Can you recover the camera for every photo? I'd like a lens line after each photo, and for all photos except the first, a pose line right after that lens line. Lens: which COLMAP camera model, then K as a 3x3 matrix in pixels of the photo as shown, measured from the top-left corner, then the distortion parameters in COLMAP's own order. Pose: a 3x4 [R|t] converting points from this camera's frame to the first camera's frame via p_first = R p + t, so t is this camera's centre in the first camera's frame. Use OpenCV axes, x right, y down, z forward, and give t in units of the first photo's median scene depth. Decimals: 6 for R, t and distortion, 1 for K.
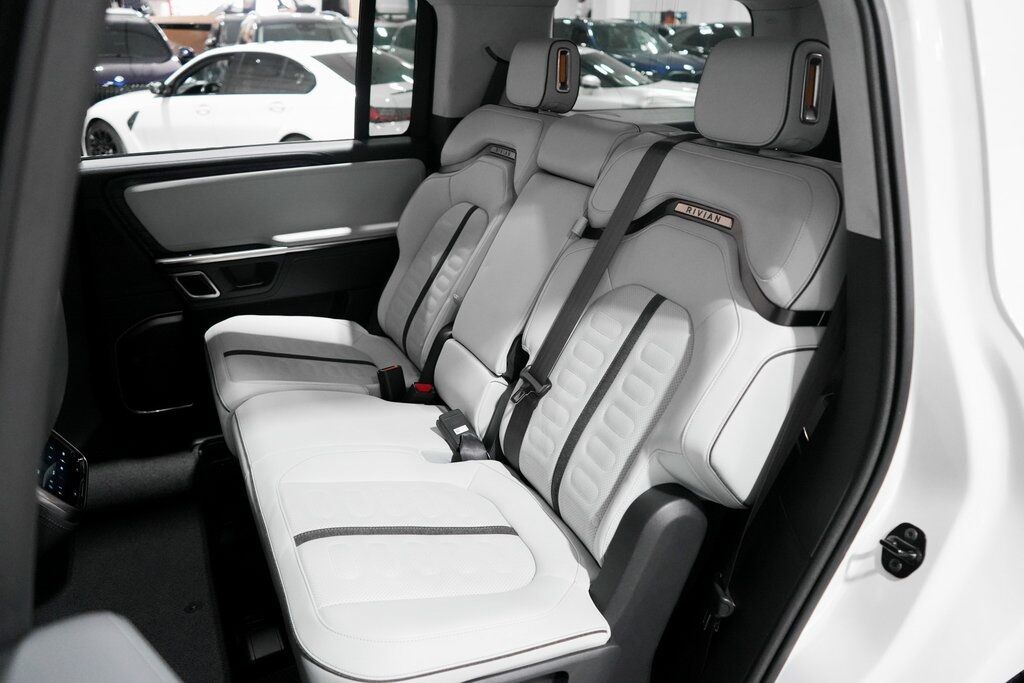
lens RADIAL K [[805.5, 0, 512.0], [0, 805.5, 341.5], [0, 0, 1]] dist [-0.005378, 0.000765]
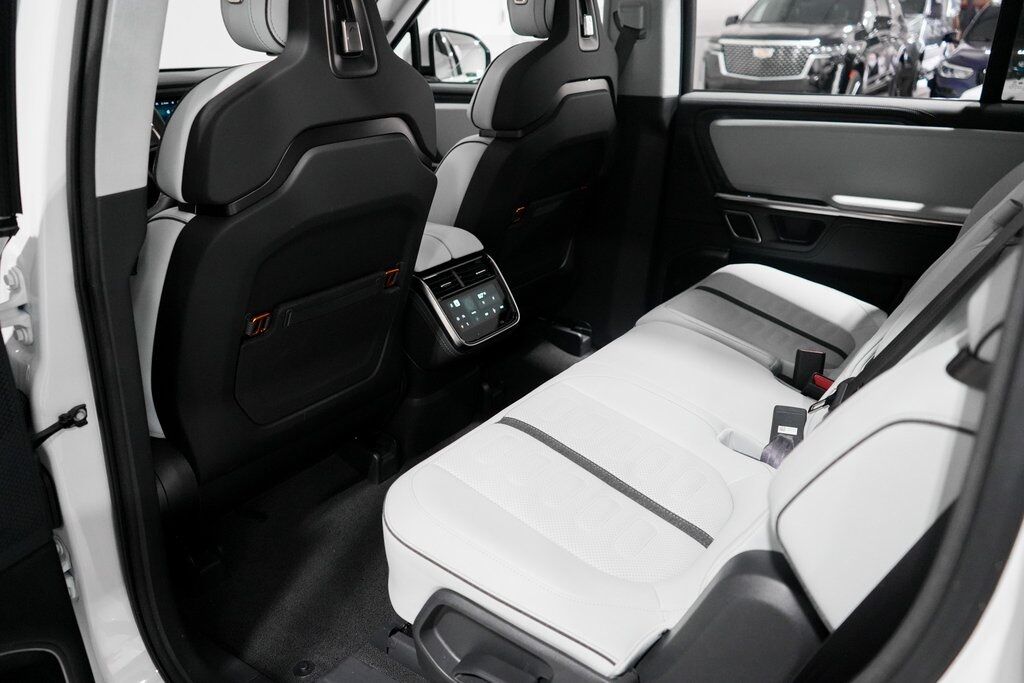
lens RADIAL K [[805.5, 0, 512.0], [0, 805.5, 341.5], [0, 0, 1]] dist [-0.005378, 0.000765]
pose [[0.518754, 0.325205, -0.790655, 0.299430], [-0.315708, 0.932327, 0.176338, -0.022421], [0.794495, 0.158140, 0.586319, 0.205925]]
